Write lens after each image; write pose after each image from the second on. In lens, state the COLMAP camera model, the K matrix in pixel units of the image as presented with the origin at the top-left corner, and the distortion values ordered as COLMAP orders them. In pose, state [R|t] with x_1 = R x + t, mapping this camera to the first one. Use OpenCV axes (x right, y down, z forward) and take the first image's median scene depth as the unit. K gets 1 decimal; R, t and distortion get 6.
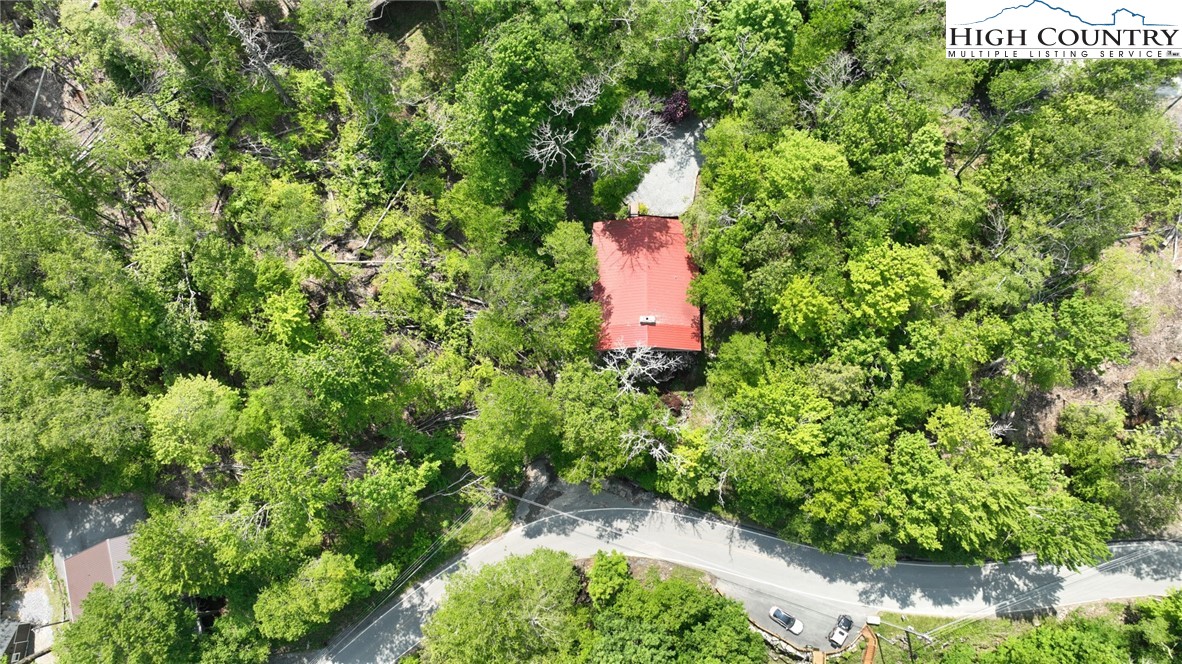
lens RADIAL K [[845.9, 0, 591.0], [0, 845.9, 332.0], [0, 0, 1]] dist [0.000031, -0.000110]
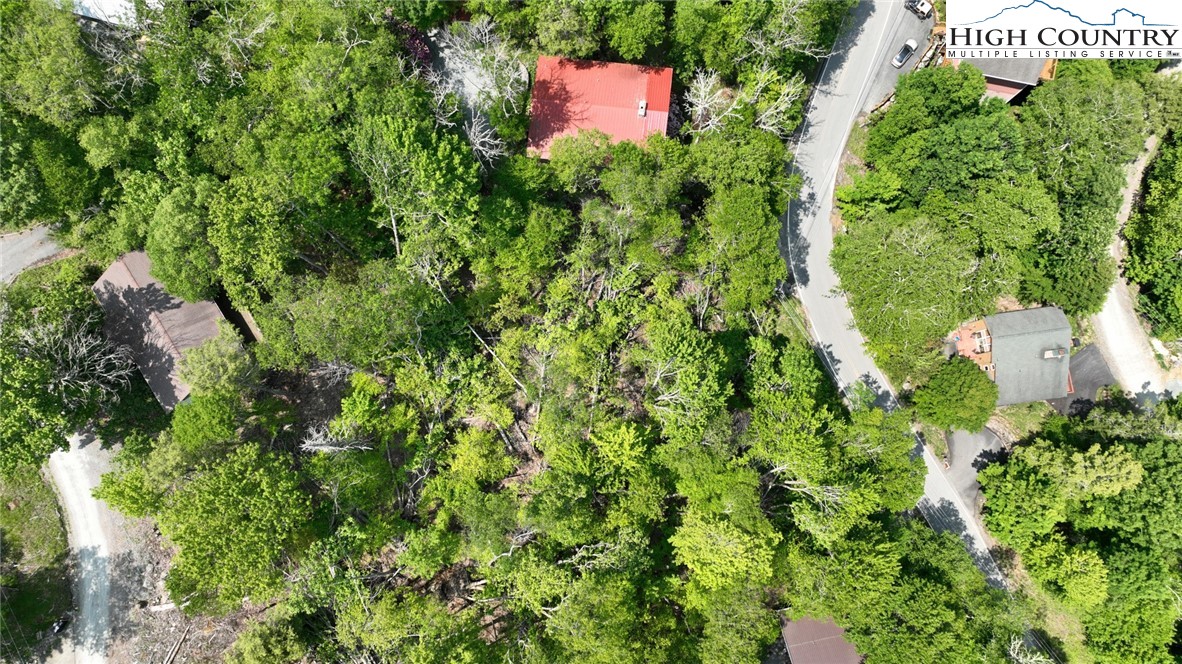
lens RADIAL K [[845.9, 0, 591.0], [0, 845.9, 332.0], [0, 0, 1]] dist [0.000031, -0.000110]
pose [[0.109073, -0.982661, 0.149938, -0.328262], [0.966172, 0.140265, 0.216421, -0.236996], [-0.233699, 0.121260, 0.964718, 0.071117]]
